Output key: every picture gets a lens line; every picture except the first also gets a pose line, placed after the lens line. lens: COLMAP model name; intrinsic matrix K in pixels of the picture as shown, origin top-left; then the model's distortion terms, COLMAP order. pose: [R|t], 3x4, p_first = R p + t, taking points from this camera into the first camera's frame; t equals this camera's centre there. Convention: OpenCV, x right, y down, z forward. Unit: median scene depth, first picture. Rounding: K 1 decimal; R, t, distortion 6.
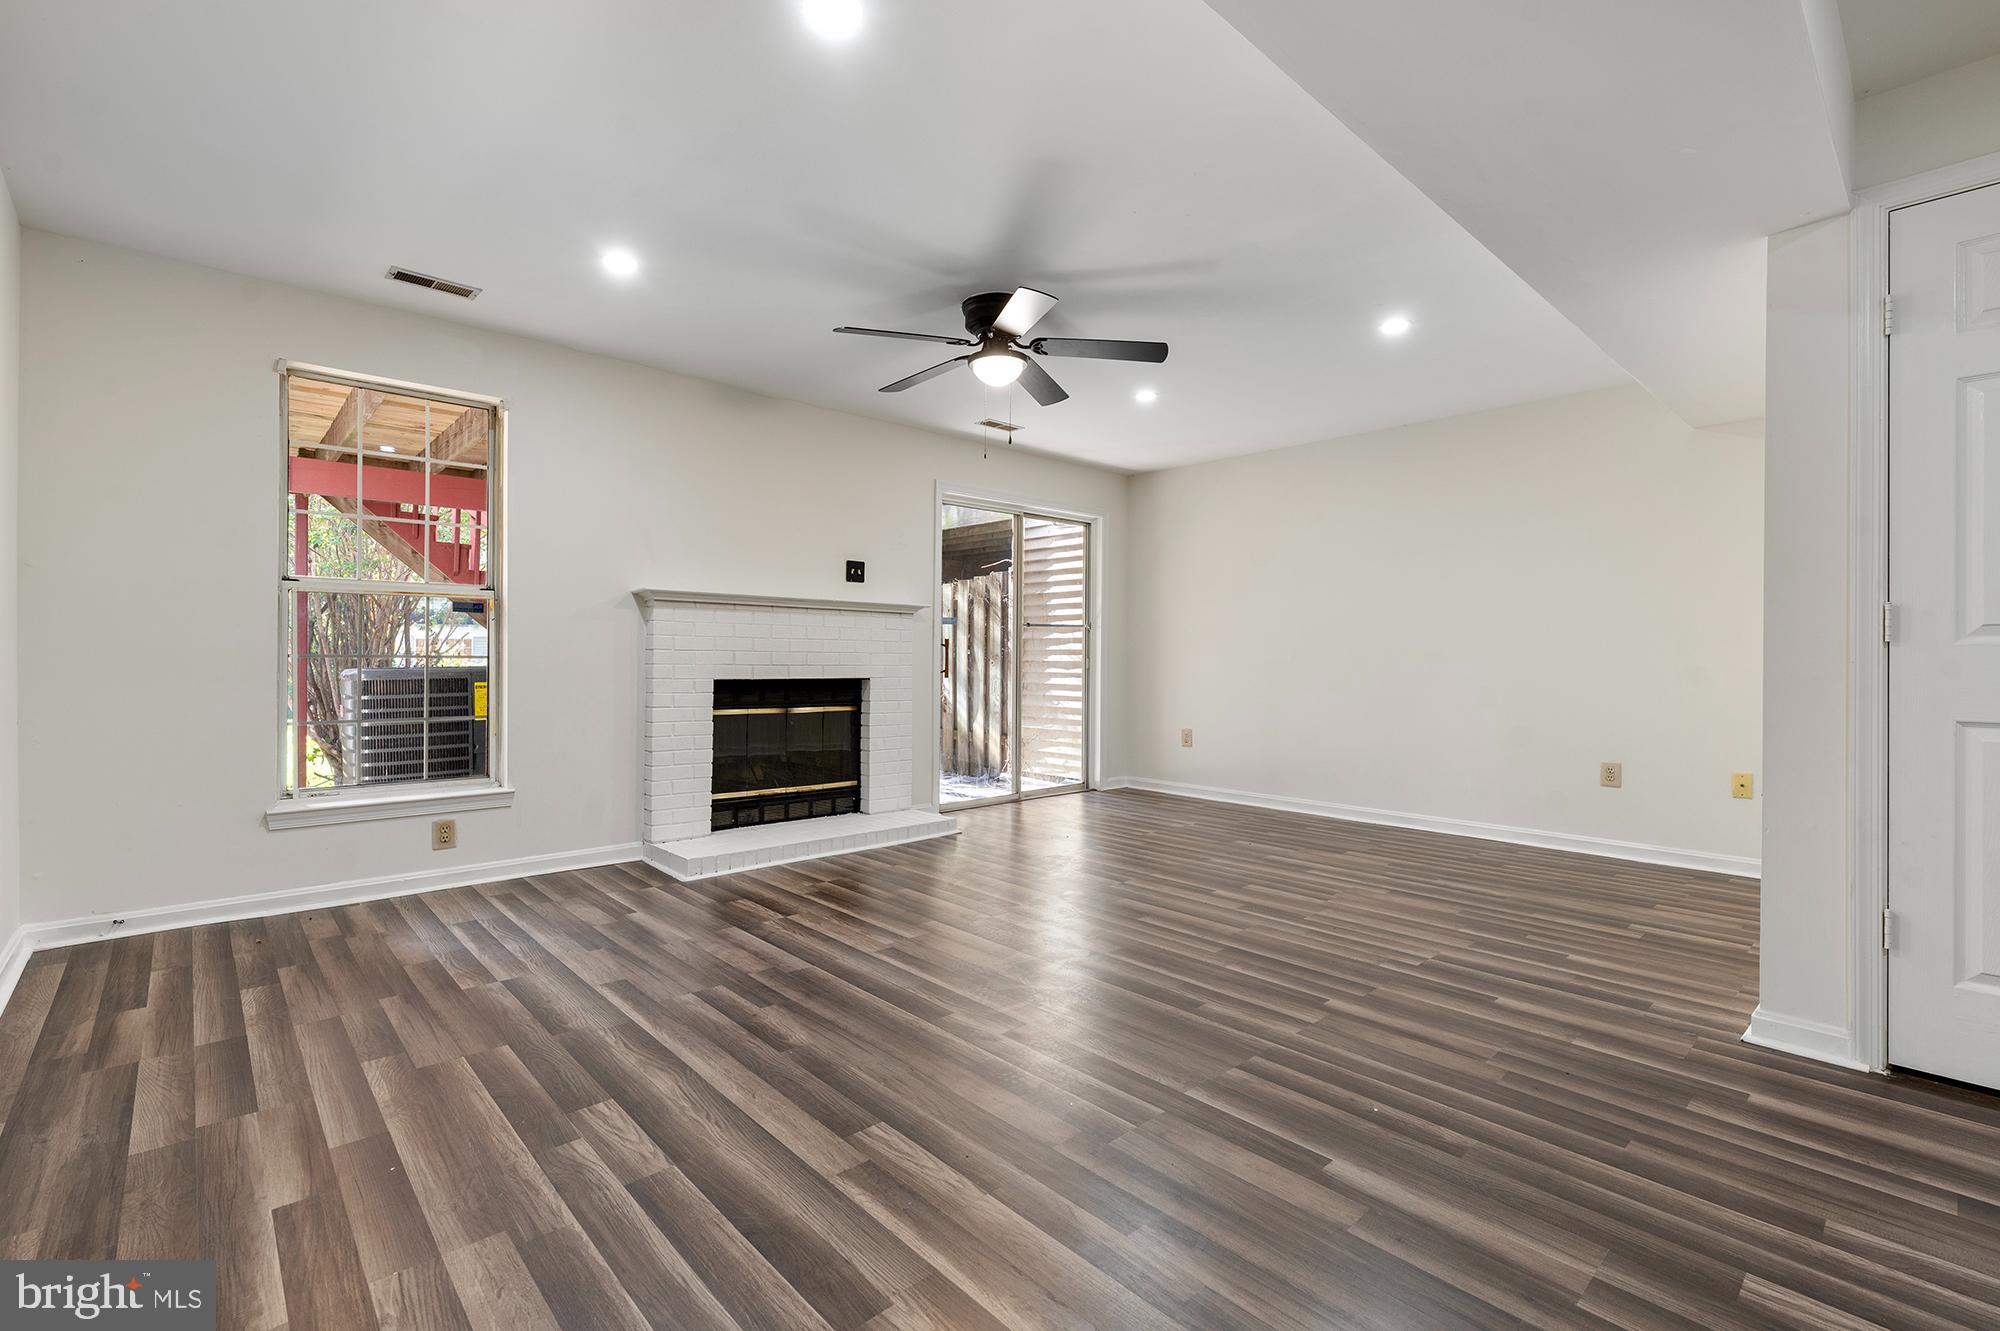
lens RADIAL K [[885.6, 0, 1000.0], [0, 885.6, 665.5], [0, 0, 1]] dist [-0.000056, -0.000352]
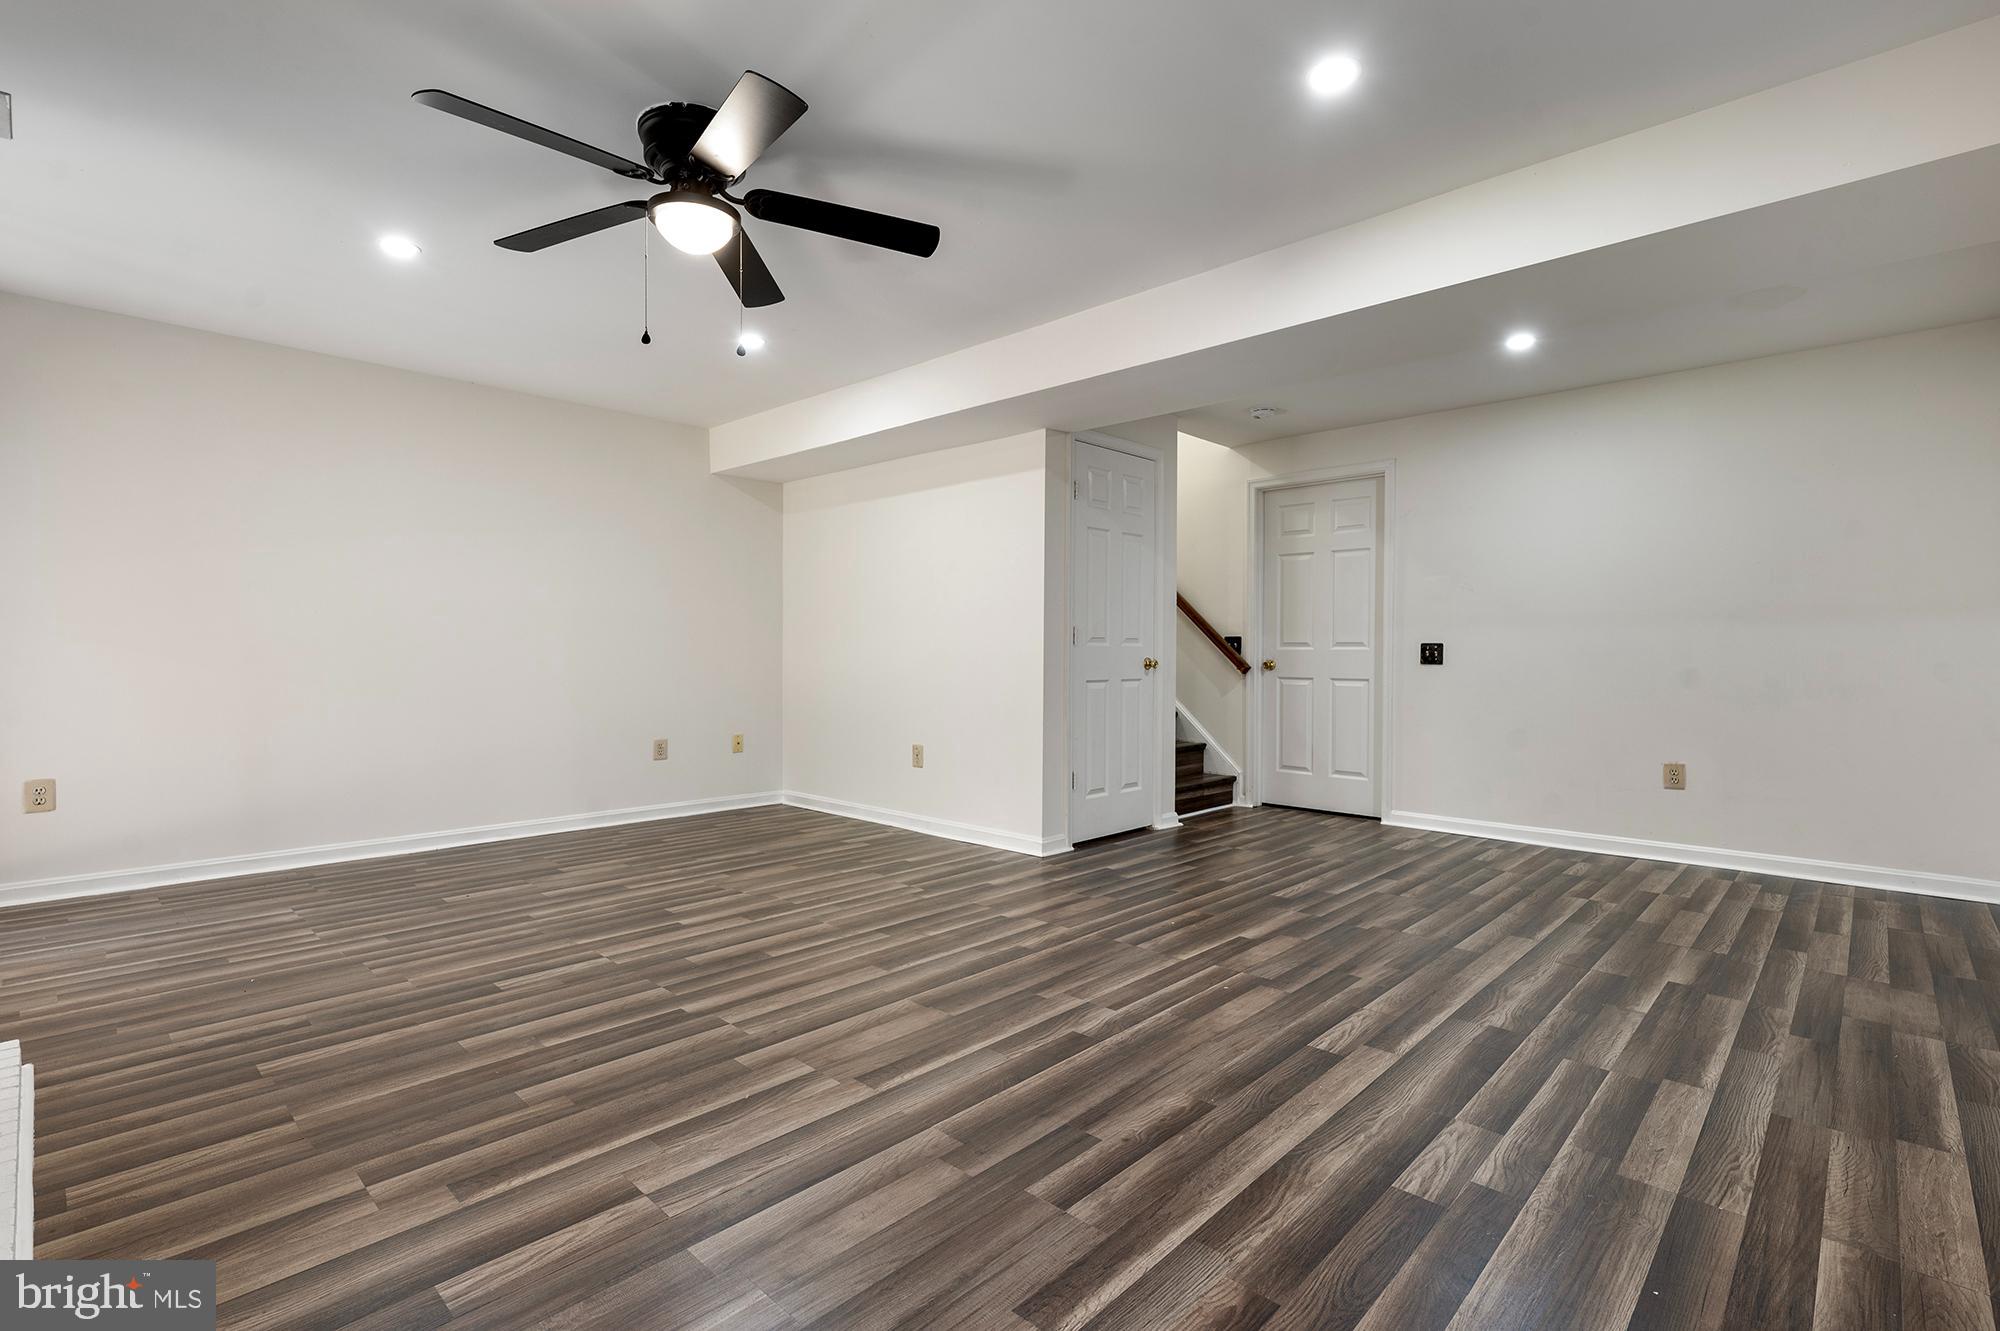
lens RADIAL K [[983.1, 0, 1000.0], [0, 983.1, 665.5], [0, 0, 1]] dist [0.002005, 0.000079]
pose [[-0.099885, -0.017803, 0.994840, -1.249431], [0.004498, 0.999822, 0.018344, -0.006781], [-0.994989, 0.006307, -0.099787, 1.396241]]
